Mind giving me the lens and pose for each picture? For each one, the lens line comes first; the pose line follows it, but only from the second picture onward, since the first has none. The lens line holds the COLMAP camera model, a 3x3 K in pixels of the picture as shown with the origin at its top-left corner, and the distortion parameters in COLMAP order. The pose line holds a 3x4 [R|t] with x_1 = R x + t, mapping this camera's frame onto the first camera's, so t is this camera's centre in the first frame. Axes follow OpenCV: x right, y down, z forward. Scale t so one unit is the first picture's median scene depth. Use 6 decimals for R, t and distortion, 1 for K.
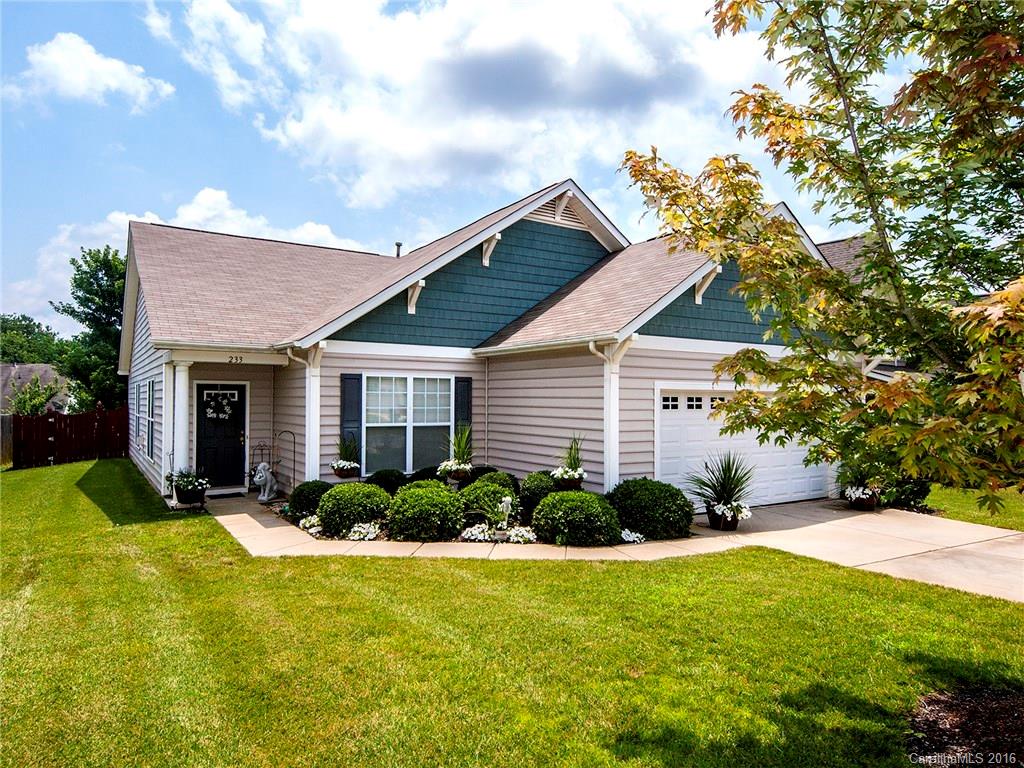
lens RADIAL K [[644.6, 0, 512.0], [0, 644.6, 384.0], [0, 0, 1]] dist [0.039439, 0.000102]
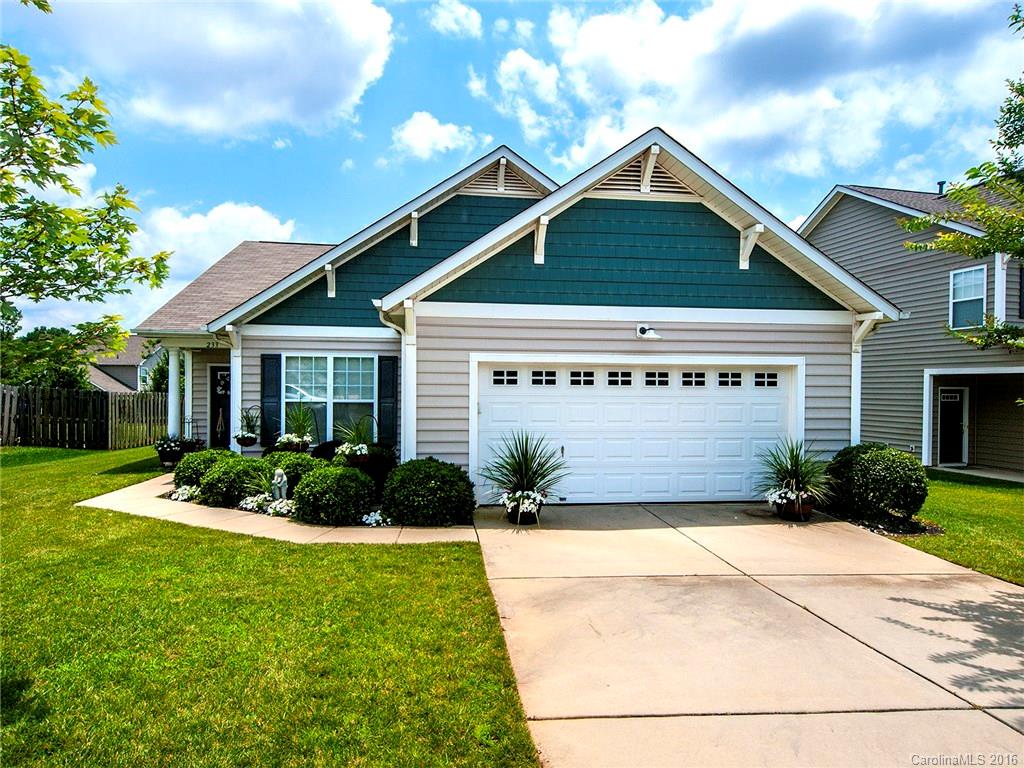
lens RADIAL K [[594.0, 0, 512.0], [0, 594.0, 384.0], [0, 0, 1]] dist [0.048673, -0.000061]
pose [[0.900132, -0.002564, -0.435610, 0.291169], [0.008119, 0.999908, 0.010890, 0.014115], [0.435542, -0.013339, 0.900070, 0.127752]]
